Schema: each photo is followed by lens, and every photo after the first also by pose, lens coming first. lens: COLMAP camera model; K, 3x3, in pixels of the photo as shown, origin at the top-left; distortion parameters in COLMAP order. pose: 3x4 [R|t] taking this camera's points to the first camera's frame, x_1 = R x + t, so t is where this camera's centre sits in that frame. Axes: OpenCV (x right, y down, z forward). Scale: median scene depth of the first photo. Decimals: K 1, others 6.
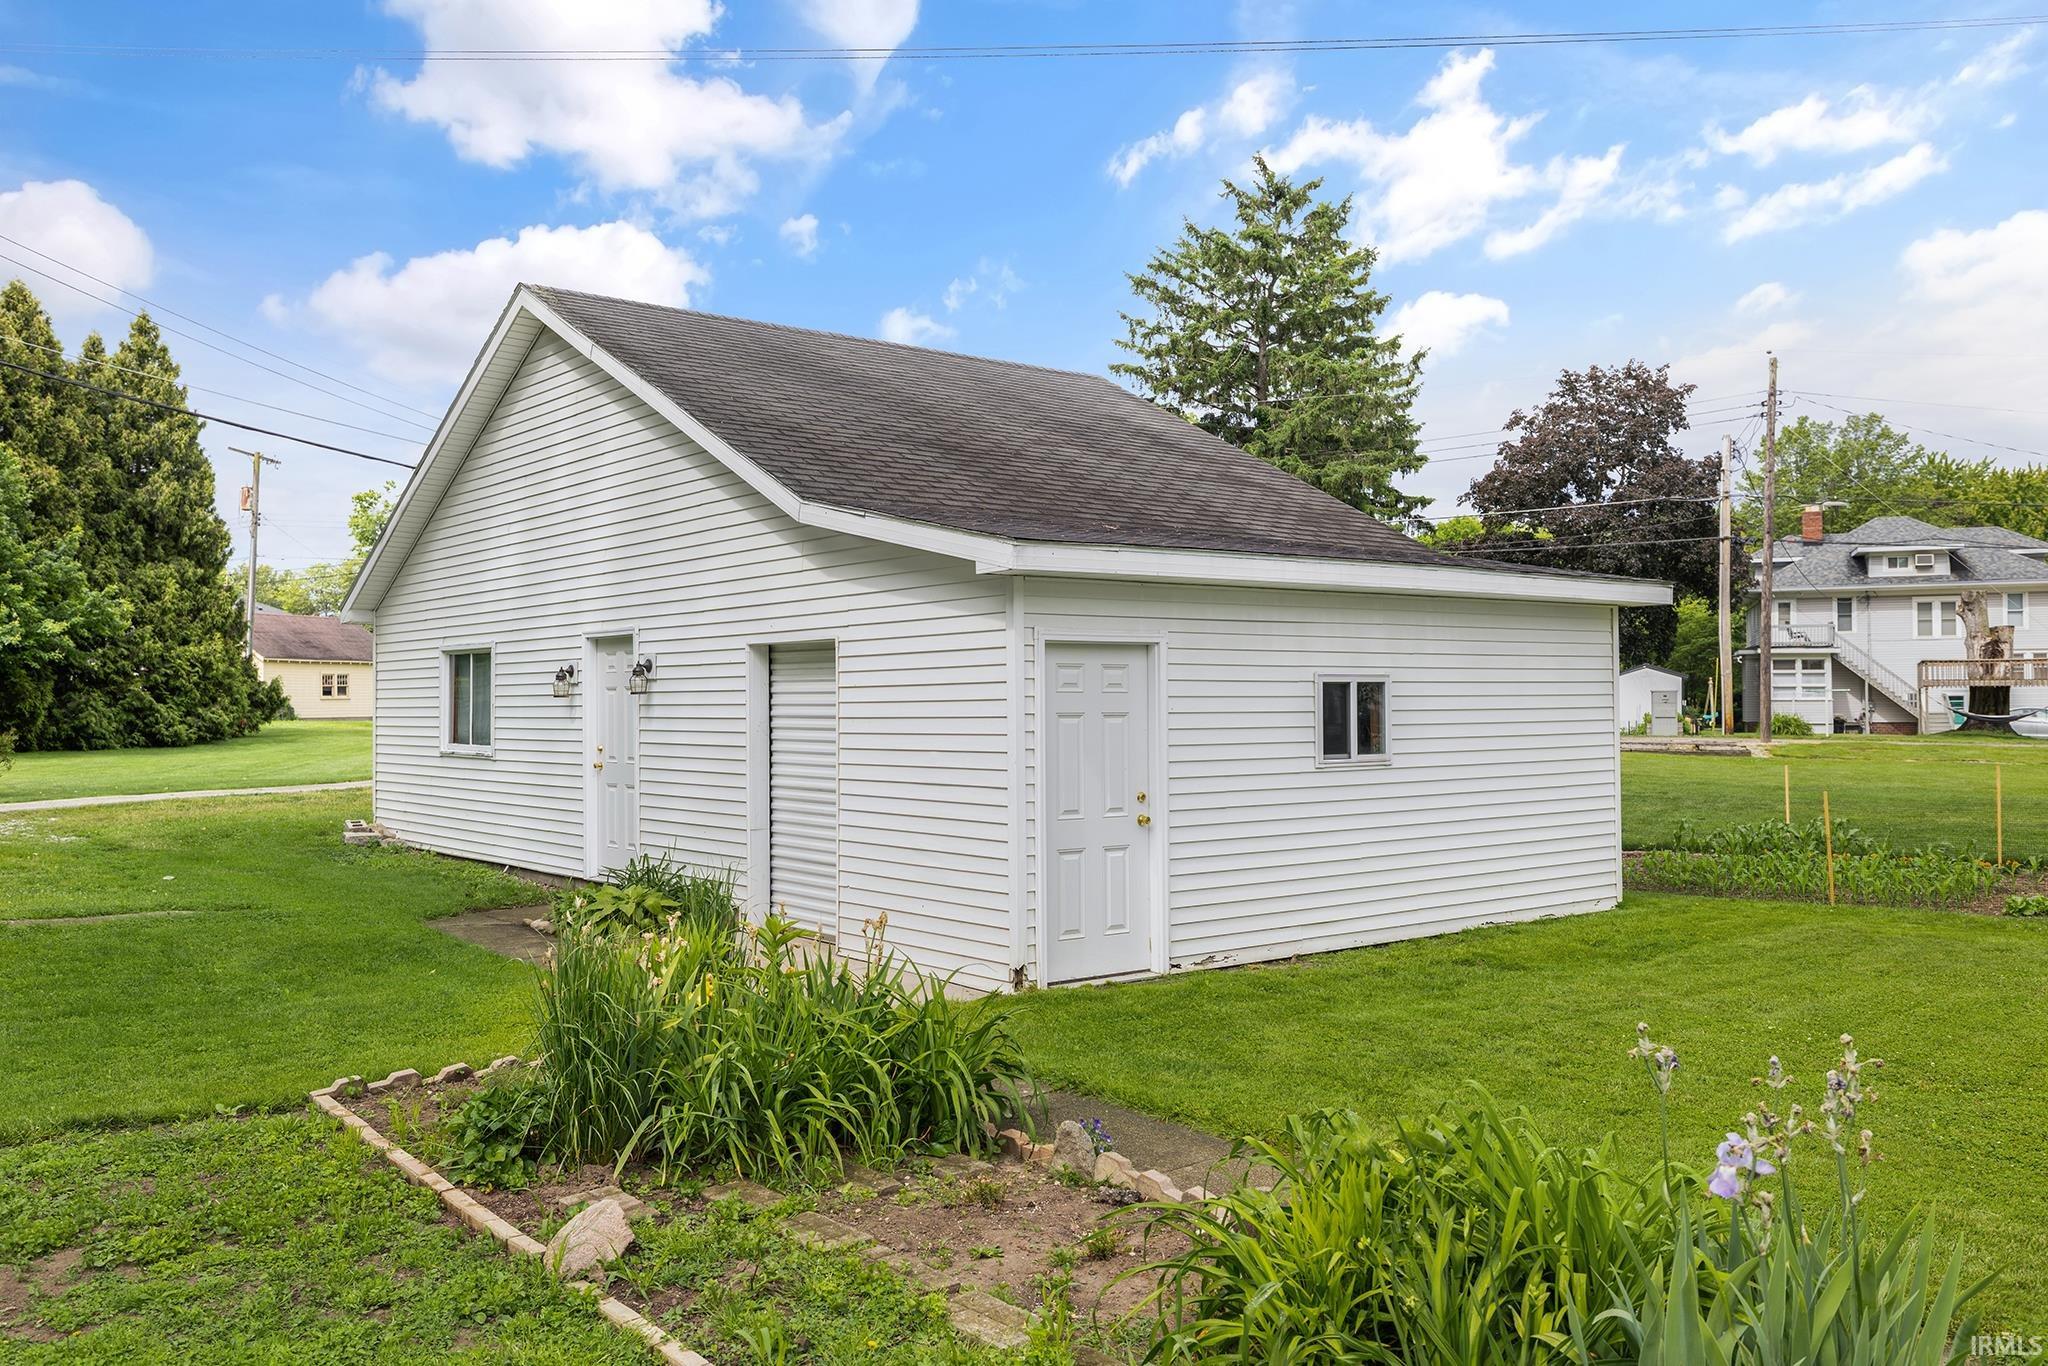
lens RADIAL K [[1674.5, 0, 1032.8], [0, 1674.5, 681.4], [0, 0, 1]] dist [0.001878, -0.009195]
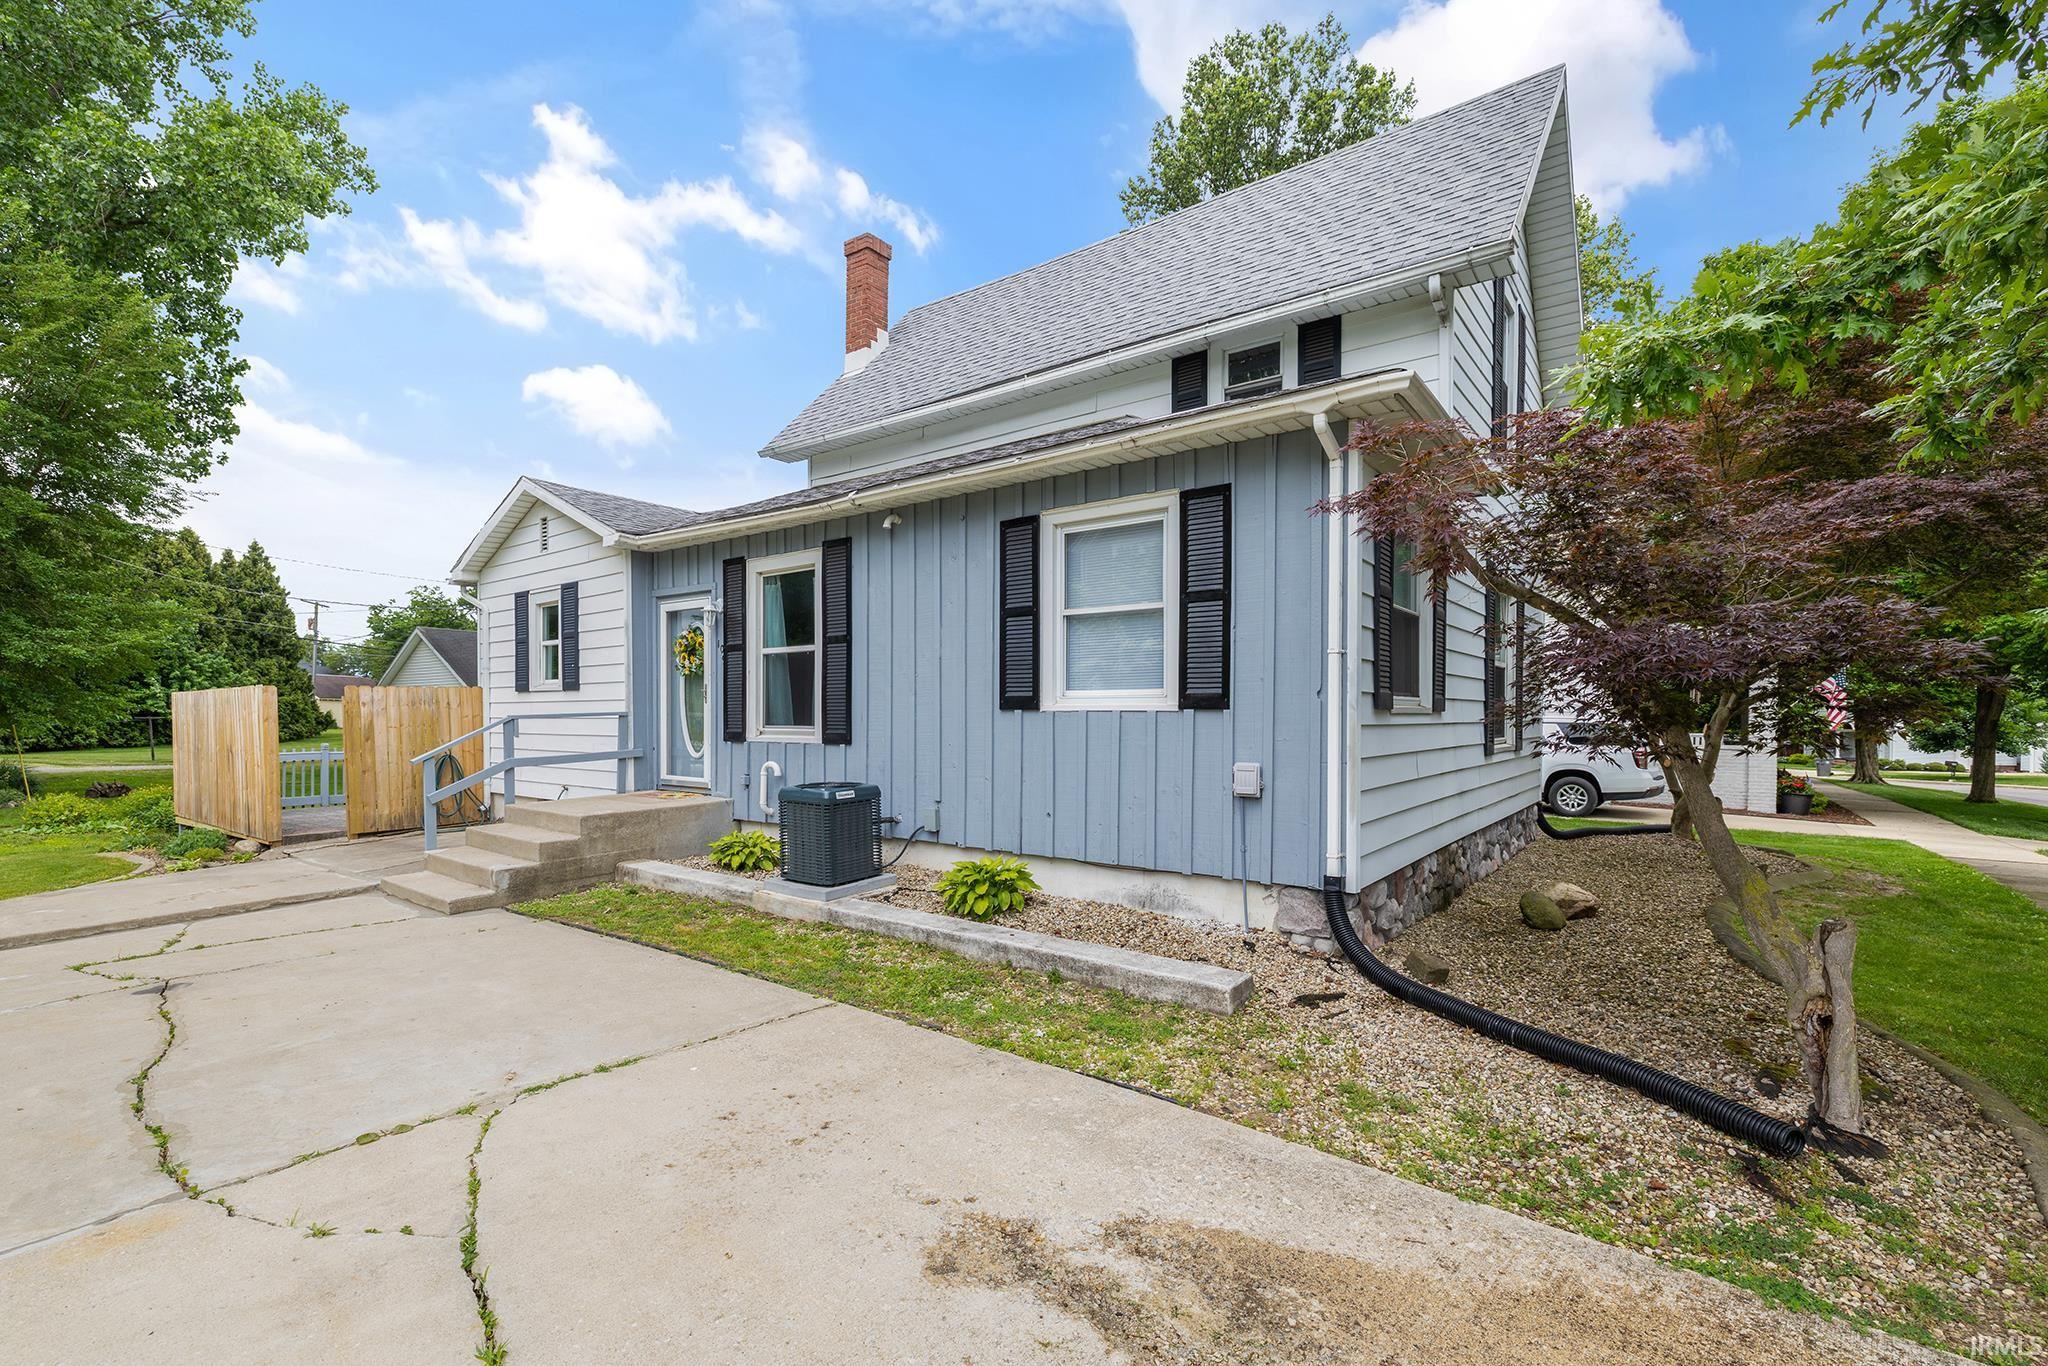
lens RADIAL K [[886.9, 0, 1025.8], [0, 886.9, 740.6], [0, 0, 1]] dist [0.003000, -0.000383]
pose [[0.968887, 0.004065, 0.247471, 0.163795], [-0.013271, 0.999280, 0.035543, -0.018800], [-0.247149, -0.037721, 0.968243, -0.402511]]
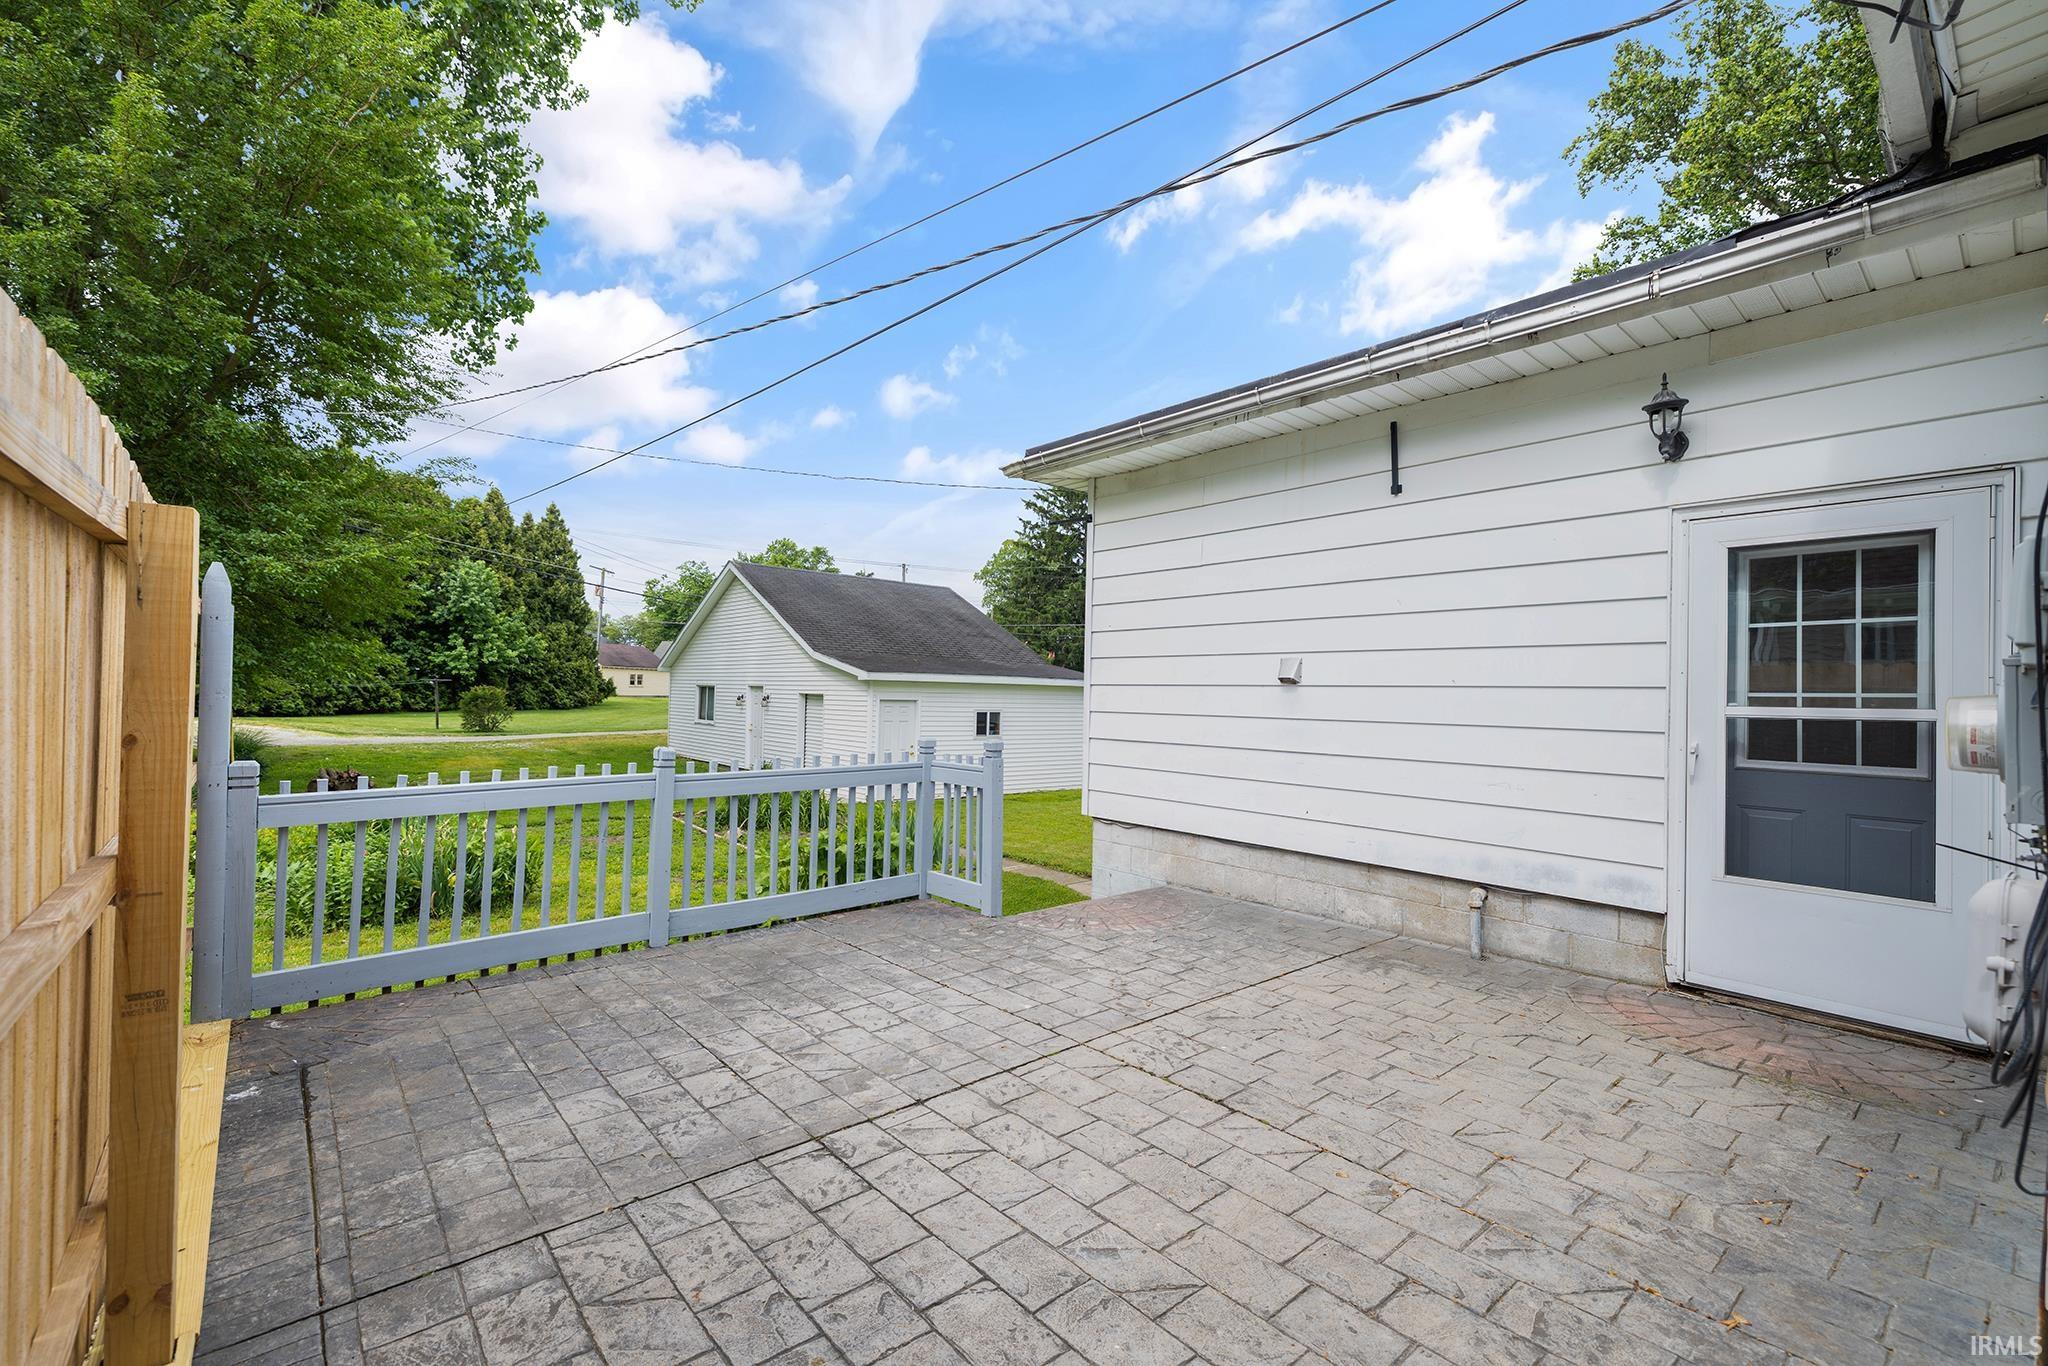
lens RADIAL K [[886.9, 0, 1029.7], [0, 886.9, 686.8], [0, 0, 1]] dist [0.003000, -0.000383]
pose [[0.999042, 0.031955, 0.029911, 0.049959], [-0.032060, 0.999481, 0.003032, -0.012677], [-0.029798, -0.003988, 0.999548, -0.157225]]
